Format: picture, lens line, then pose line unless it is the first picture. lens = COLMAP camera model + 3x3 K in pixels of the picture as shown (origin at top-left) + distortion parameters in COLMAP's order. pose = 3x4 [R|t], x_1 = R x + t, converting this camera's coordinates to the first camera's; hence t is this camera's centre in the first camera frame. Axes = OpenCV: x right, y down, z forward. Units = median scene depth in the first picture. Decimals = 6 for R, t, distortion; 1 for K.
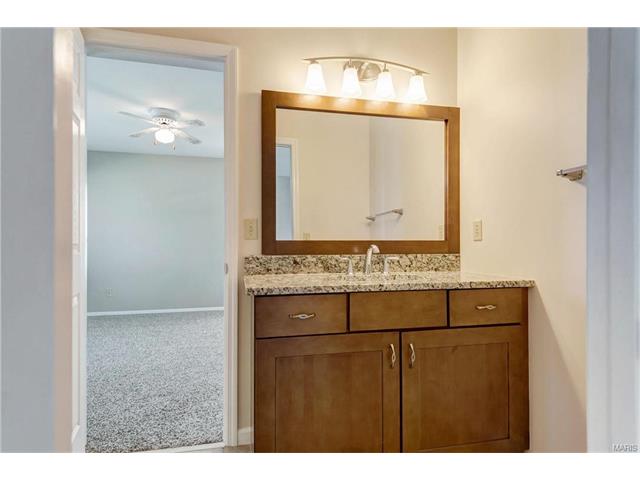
lens RADIAL K [[341.6, 0, 319.6], [0, 341.6, 243.2], [0, 0, 1]] dist [-0.001163, -0.000093]
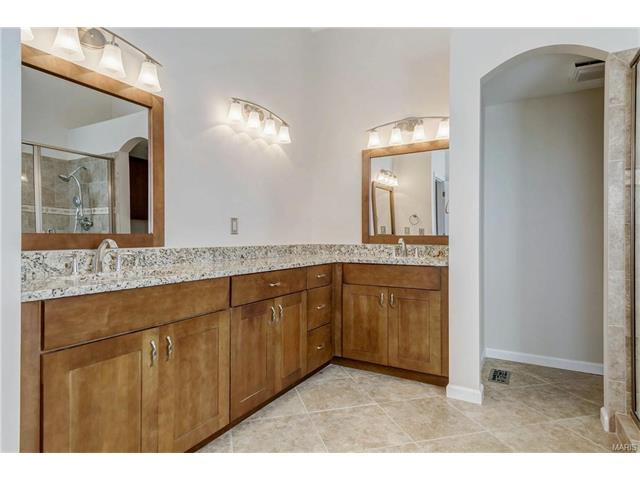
lens RADIAL K [[358.8, 0, 319.5], [0, 358.8, 239.7], [0, 0, 1]] dist [-0.002786, -0.001142]
pose [[0.663348, 0.003109, 0.748304, -0.177703], [-0.007702, 0.999967, 0.002674, 0.000336], [-0.748271, -0.007537, 0.663350, -0.036192]]
